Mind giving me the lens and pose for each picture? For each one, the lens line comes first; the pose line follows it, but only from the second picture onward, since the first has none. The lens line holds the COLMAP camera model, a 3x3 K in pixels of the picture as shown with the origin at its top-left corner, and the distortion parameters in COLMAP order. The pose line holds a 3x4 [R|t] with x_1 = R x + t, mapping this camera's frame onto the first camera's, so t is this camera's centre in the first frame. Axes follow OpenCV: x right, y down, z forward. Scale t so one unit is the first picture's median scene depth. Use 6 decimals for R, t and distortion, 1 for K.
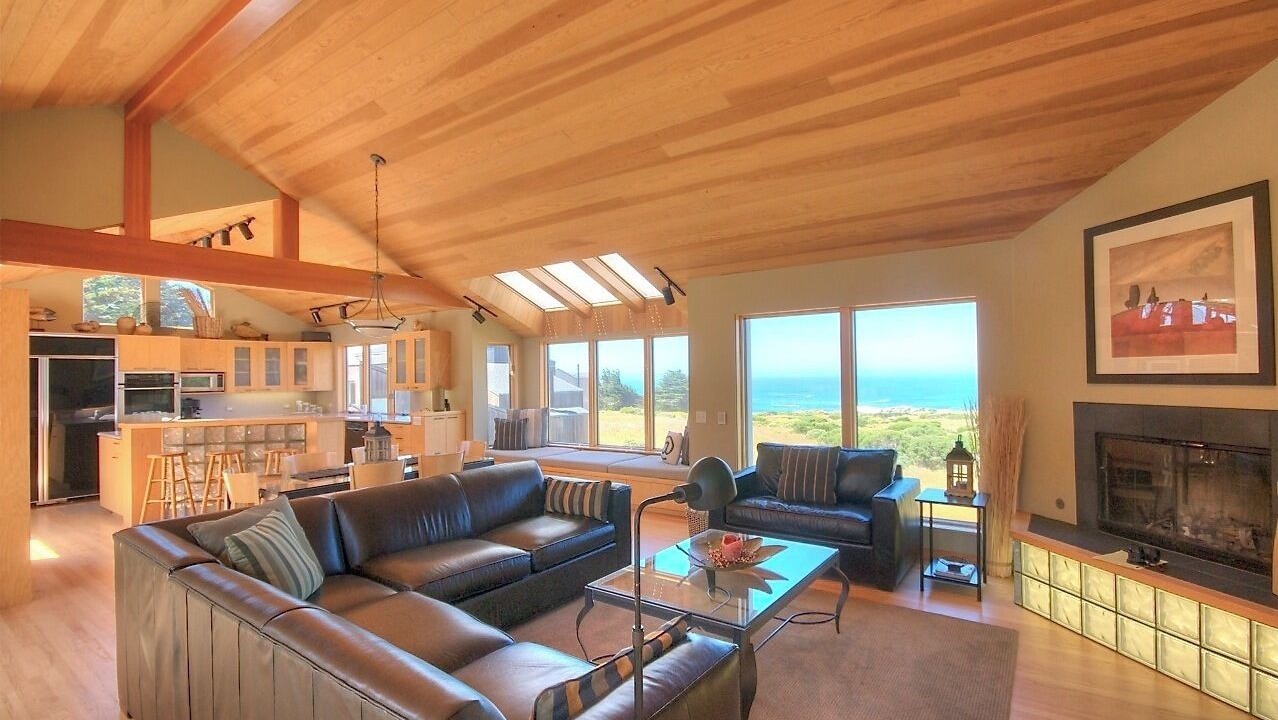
lens RADIAL K [[567.6, 0, 647.3], [0, 567.6, 366.3], [0, 0, 1]] dist [-0.017916, -0.000809]
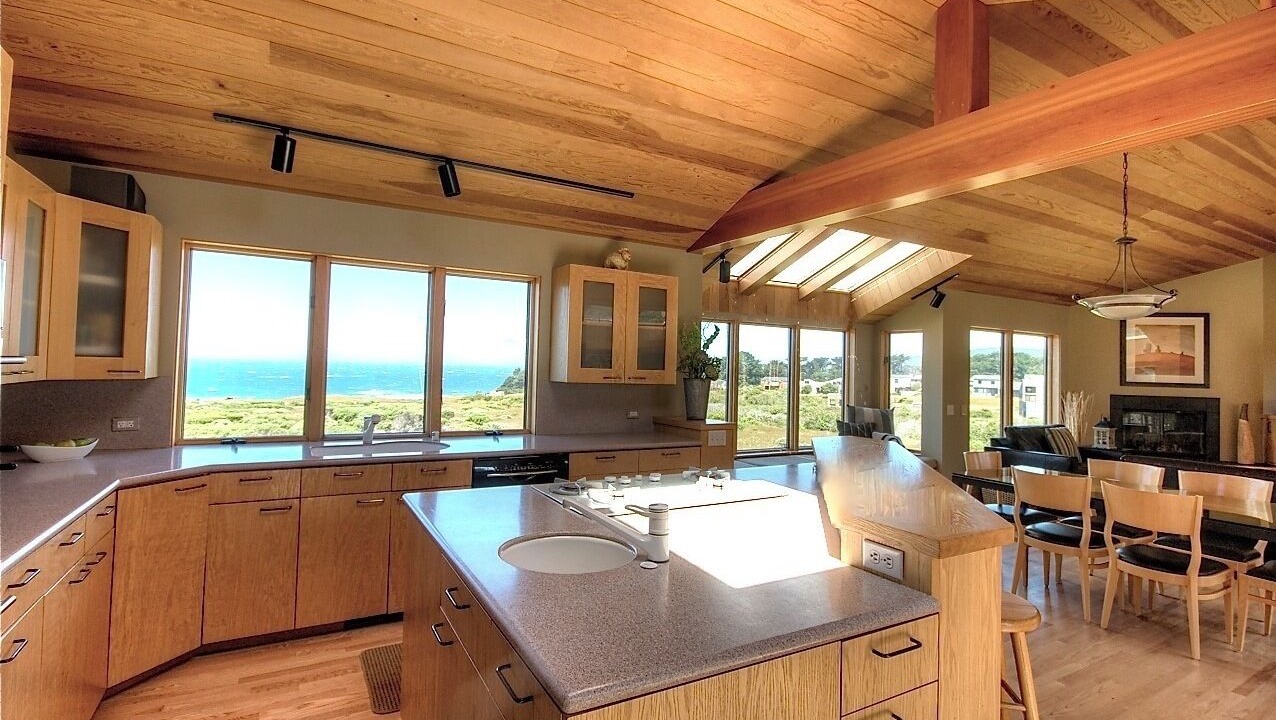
lens RADIAL K [[591.9, 0, 631.4], [0, 591.9, 351.7], [0, 0, 1]] dist [0.001180, 0.000053]
pose [[0.439116, 0.050544, 0.897007, -0.877891], [-0.052706, 0.998146, -0.030442, 0.029219], [-0.896883, -0.033910, 0.440966, 0.732851]]
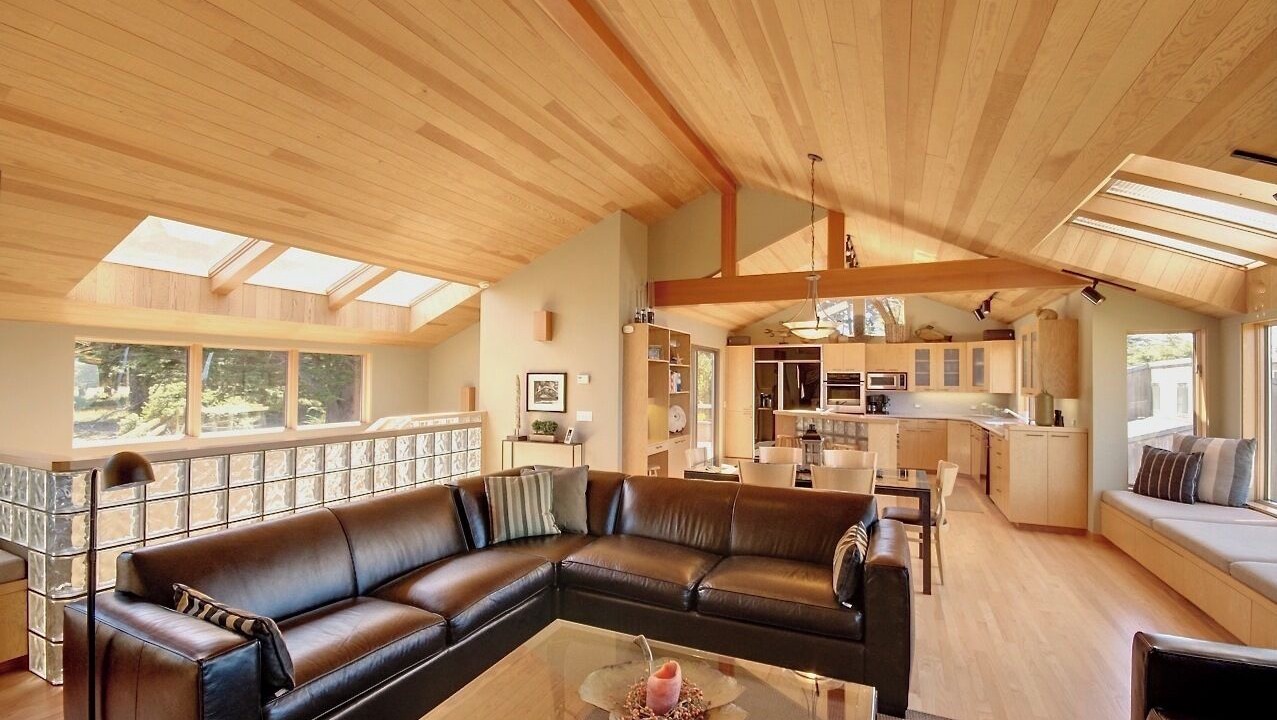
lens RADIAL K [[567.2, 0, 640.9], [0, 567.2, 369.3], [0, 0, 1]] dist [-0.017916, -0.000809]
pose [[0.173984, 0.000501, -0.984748, 0.261220], [0.006425, 0.999978, 0.001644, -0.001343], [0.984728, -0.006613, 0.173977, 0.311756]]
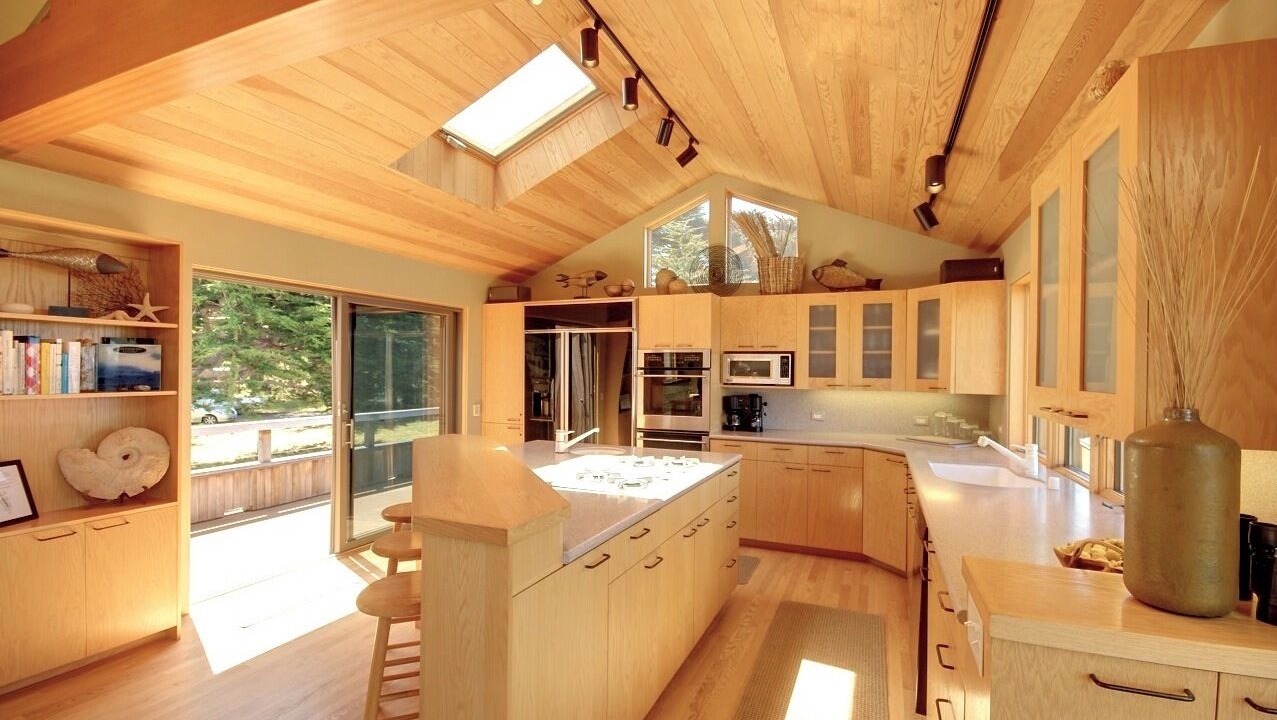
lens RADIAL K [[565.6, 0, 662.3], [0, 565.6, 370.3], [0, 0, 1]] dist [-0.001295, -0.000094]
pose [[0.223297, 0.019344, -0.974559, -0.245023], [0.003384, 0.999782, 0.020620, 0.017806], [0.974745, -0.007902, 0.223183, 0.789880]]
